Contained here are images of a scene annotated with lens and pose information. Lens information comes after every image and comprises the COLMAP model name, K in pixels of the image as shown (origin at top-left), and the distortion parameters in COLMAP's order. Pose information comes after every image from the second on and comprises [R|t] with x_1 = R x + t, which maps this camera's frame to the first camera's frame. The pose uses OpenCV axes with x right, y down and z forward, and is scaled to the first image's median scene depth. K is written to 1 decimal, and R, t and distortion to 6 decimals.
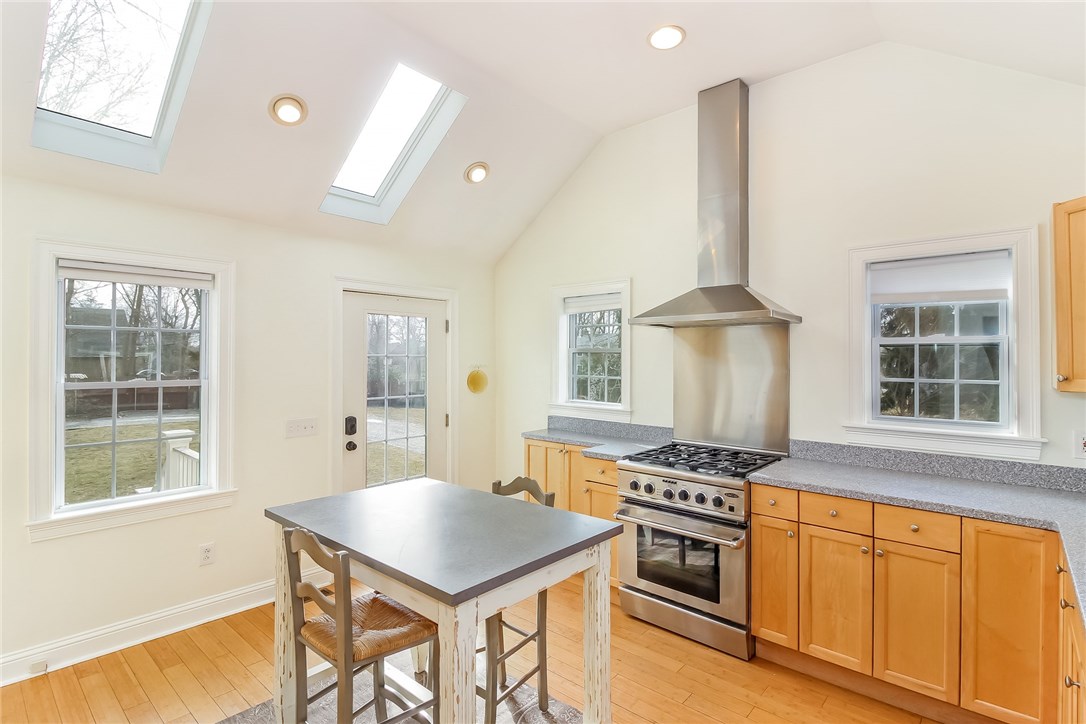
lens RADIAL K [[524.9, 0, 555.9], [0, 524.9, 357.4], [0, 0, 1]] dist [0.000971, -0.000515]
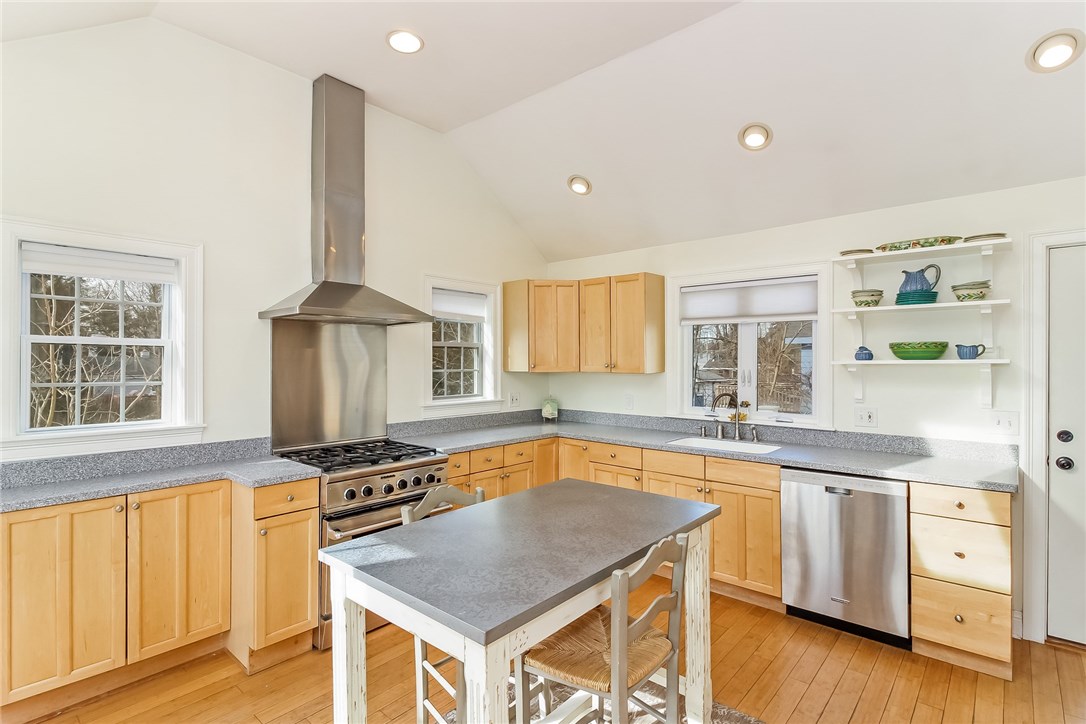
lens RADIAL K [[524.9, 0, 555.9], [0, 524.9, 357.4], [0, 0, 1]] dist [0.000971, -0.000515]
pose [[-0.014002, 0.004753, 0.999891, -0.773319], [0.001594, 0.999988, -0.004731, 0.013787], [-0.999901, 0.001527, -0.014010, 0.675203]]
